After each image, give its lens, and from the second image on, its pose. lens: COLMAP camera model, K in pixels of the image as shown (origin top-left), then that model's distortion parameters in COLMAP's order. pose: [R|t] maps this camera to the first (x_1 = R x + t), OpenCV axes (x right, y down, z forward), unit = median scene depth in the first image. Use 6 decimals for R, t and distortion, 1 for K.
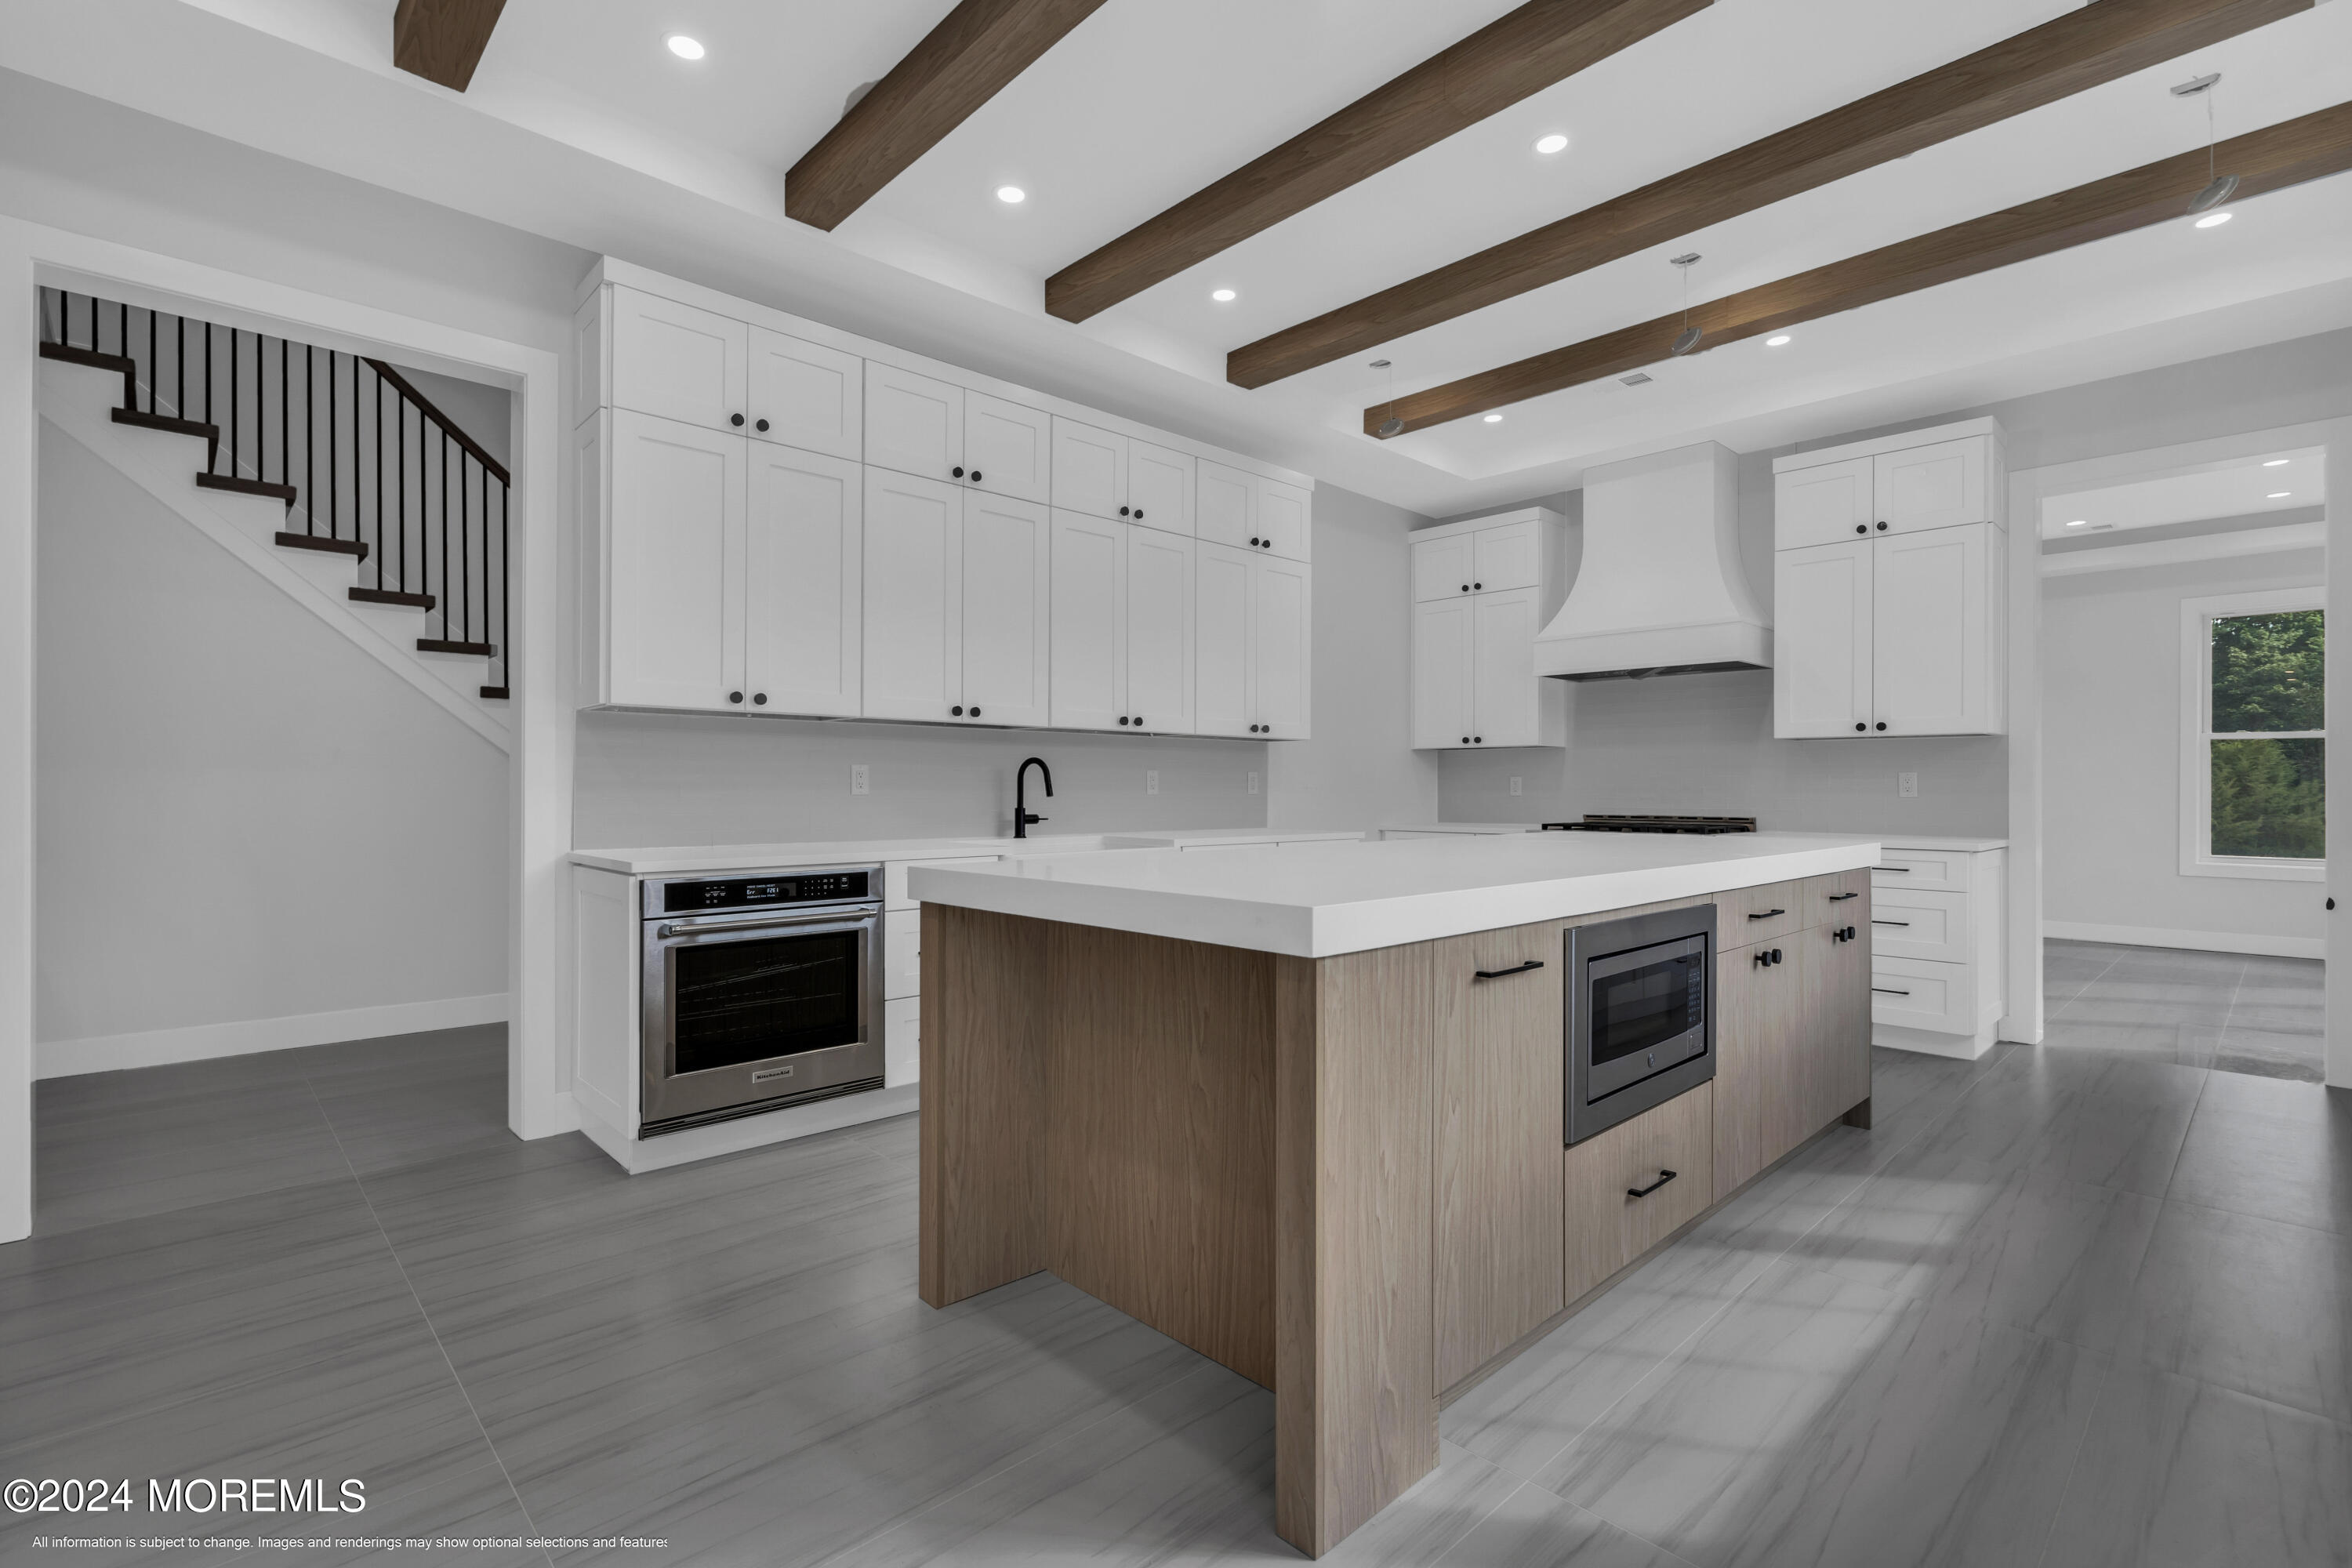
lens RADIAL K [[1073.4, 0, 1170.4], [0, 1073.4, 788.0], [0, 0, 1]] dist [0.000719, -0.000106]
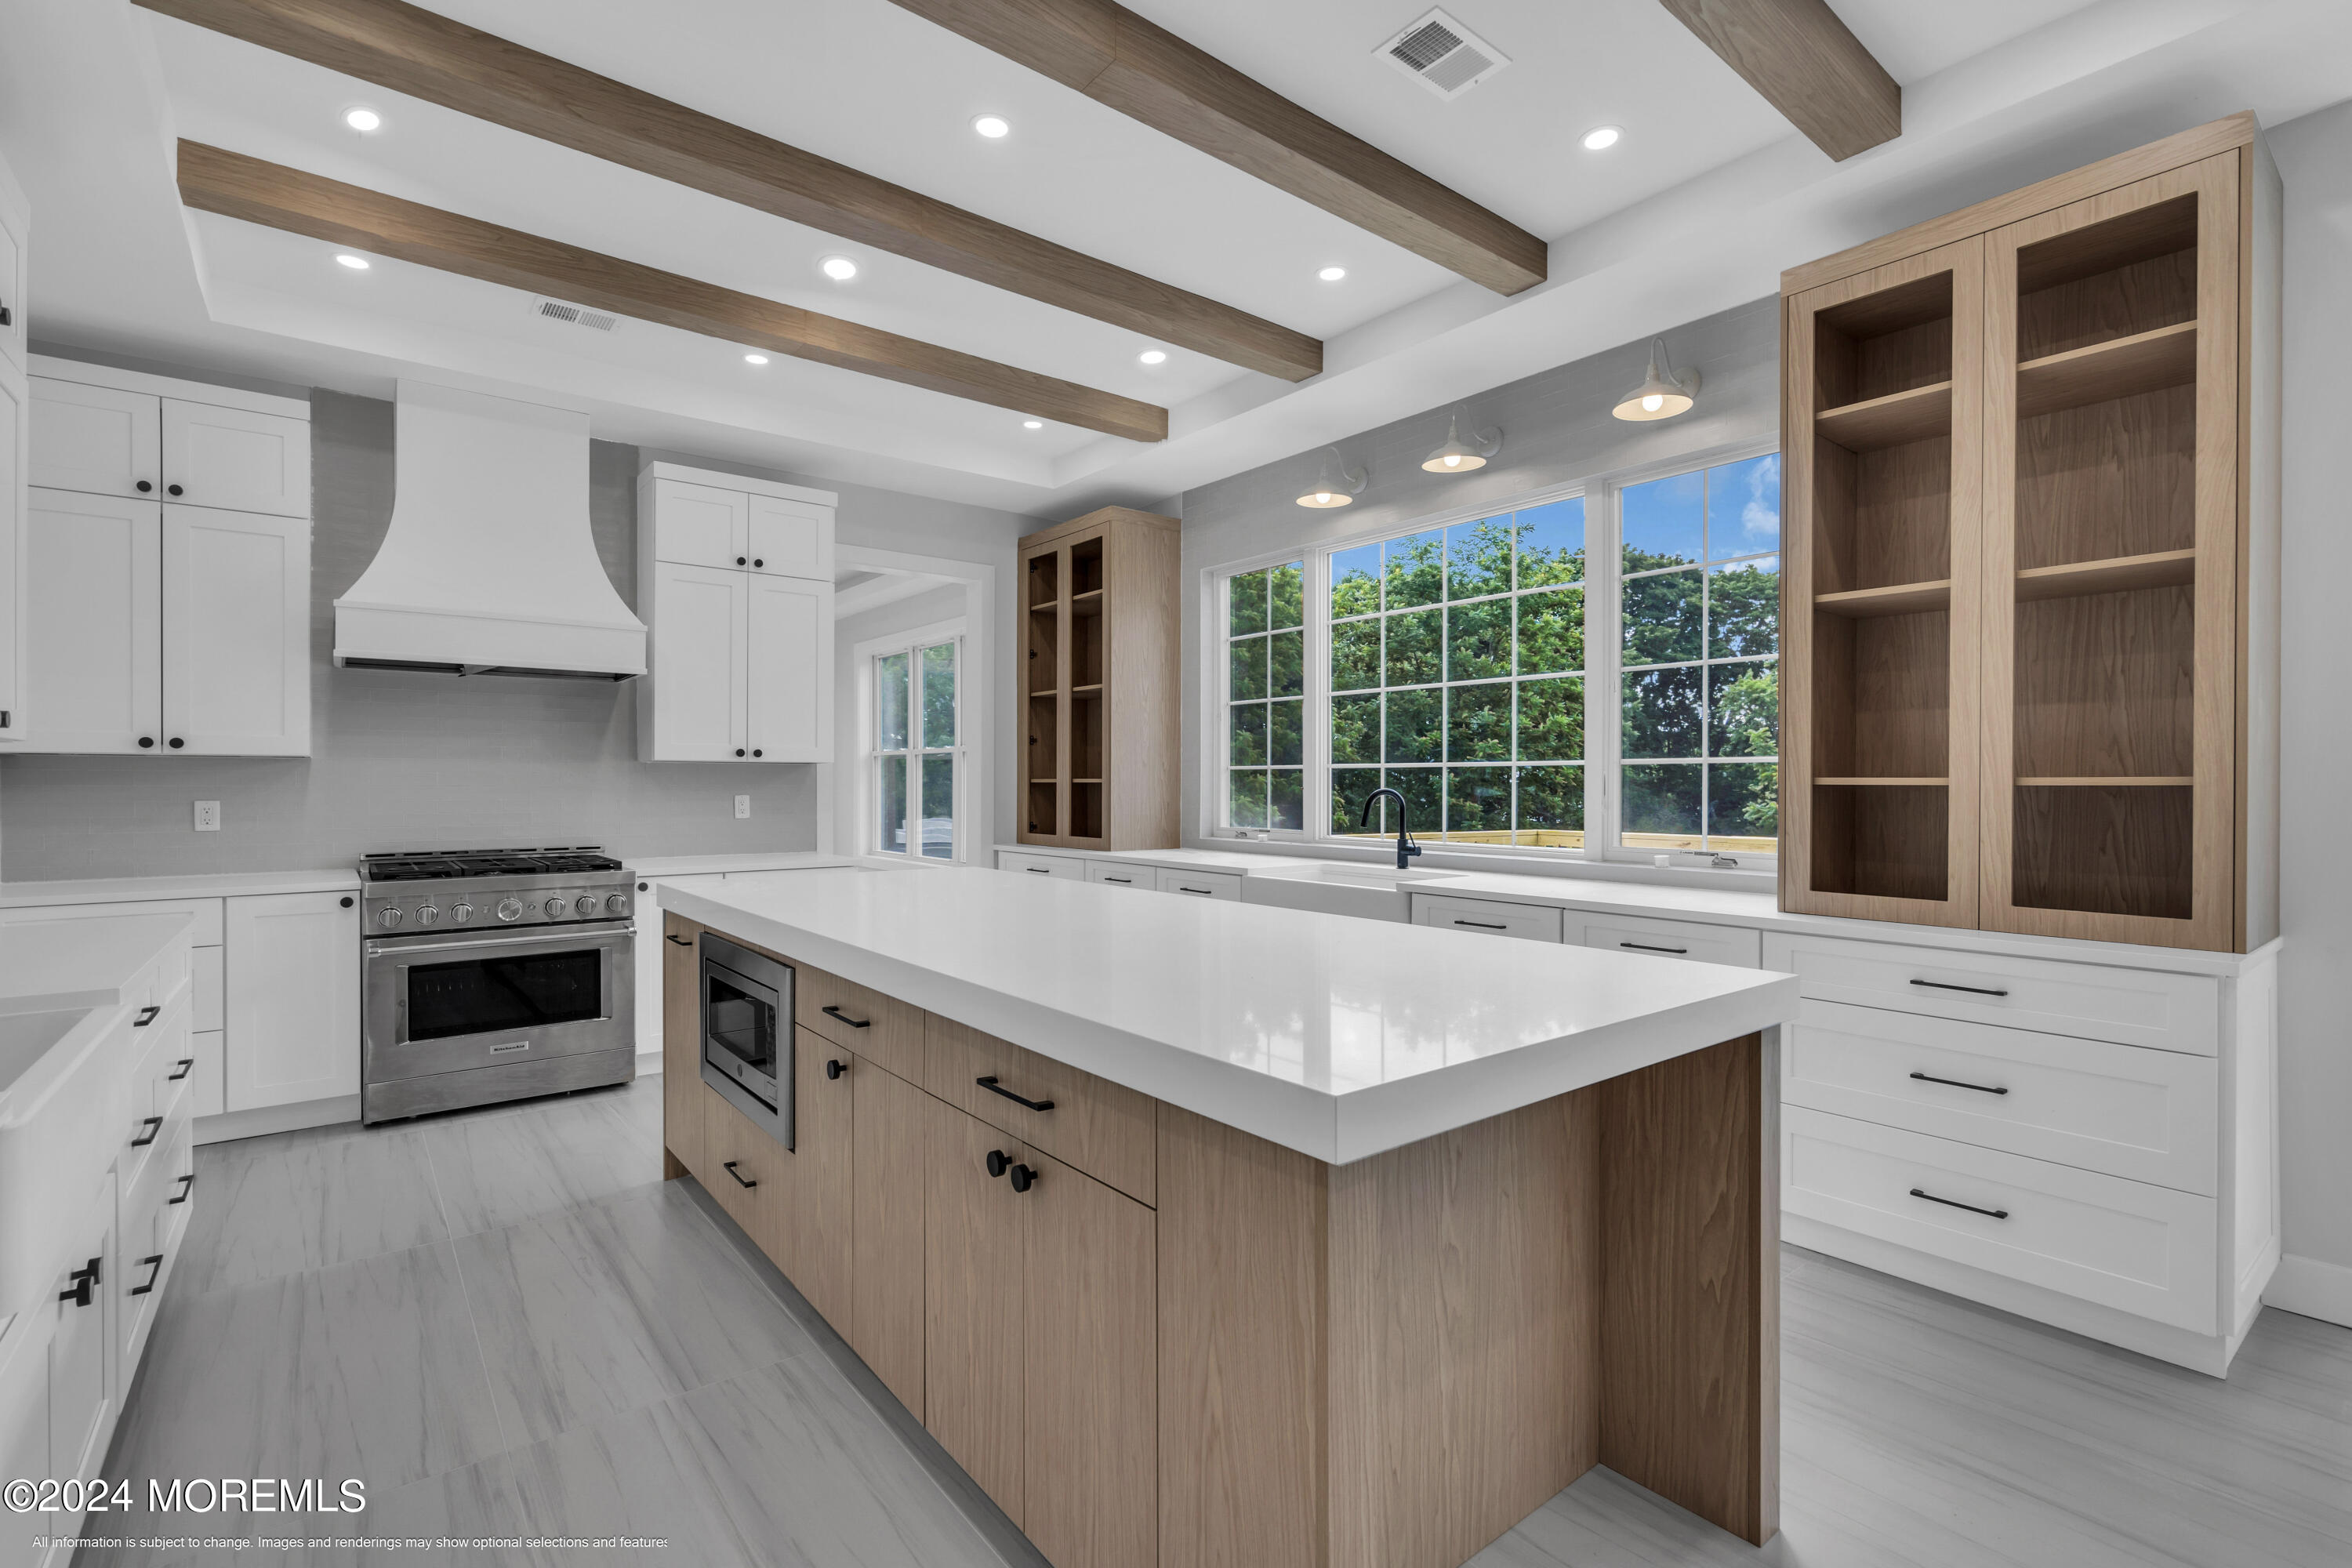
lens RADIAL K [[1073.4, 0, 1170.4], [0, 1073.4, 788.0], [0, 0, 1]] dist [0.000719, -0.000106]
pose [[0.088986, -0.007963, 0.996001, -0.347301], [-0.002108, 0.999964, 0.008183, -0.032416], [-0.996031, -0.002828, 0.088966, 0.495814]]
